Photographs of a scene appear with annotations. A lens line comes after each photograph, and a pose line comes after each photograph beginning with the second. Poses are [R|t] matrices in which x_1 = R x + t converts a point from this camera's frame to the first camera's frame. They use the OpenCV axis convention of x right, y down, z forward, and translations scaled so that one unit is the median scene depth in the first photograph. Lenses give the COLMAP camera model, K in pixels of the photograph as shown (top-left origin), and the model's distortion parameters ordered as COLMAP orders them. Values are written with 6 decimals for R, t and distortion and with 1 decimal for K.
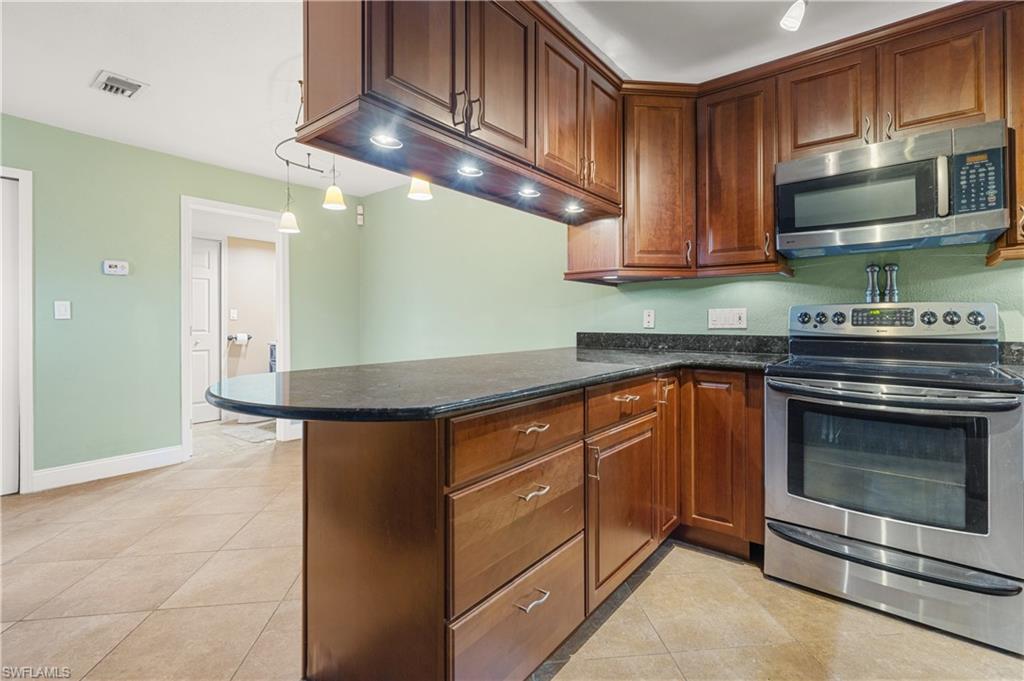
lens RADIAL K [[461.9, 0, 518.1], [0, 461.9, 317.9], [0, 0, 1]] dist [0.001813, 0.000414]
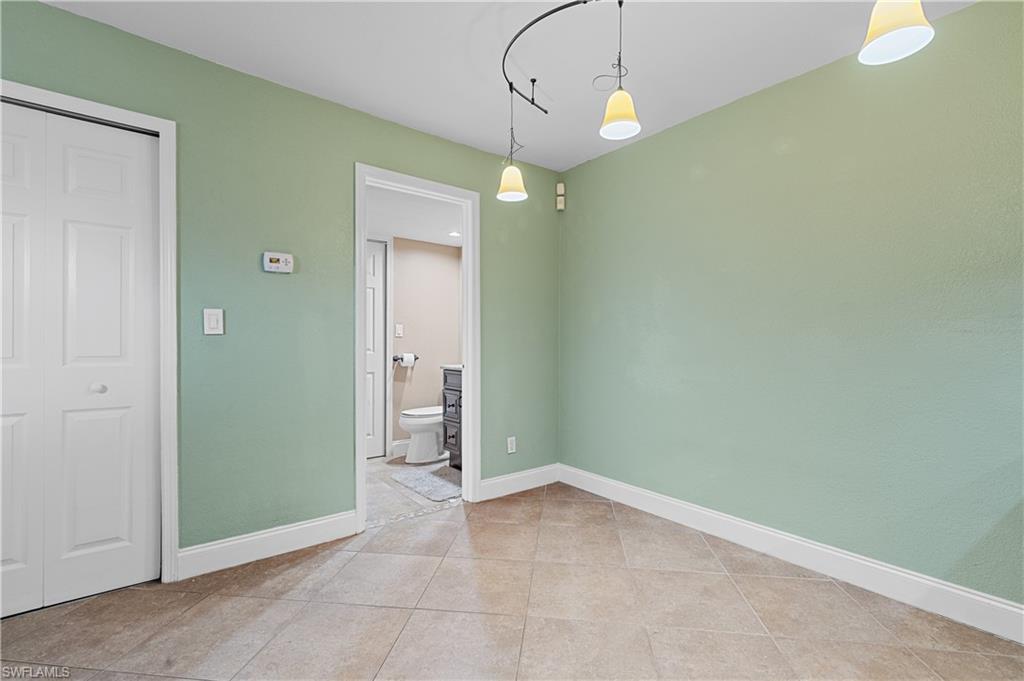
lens RADIAL K [[461.9, 0, 523.4], [0, 461.9, 341.4], [0, 0, 1]] dist [0.001813, 0.000414]
pose [[0.973169, 0.009463, -0.229895, -0.510900], [-0.006899, 0.999905, 0.011951, 0.002264], [0.229986, -0.010045, 0.973142, 0.595966]]
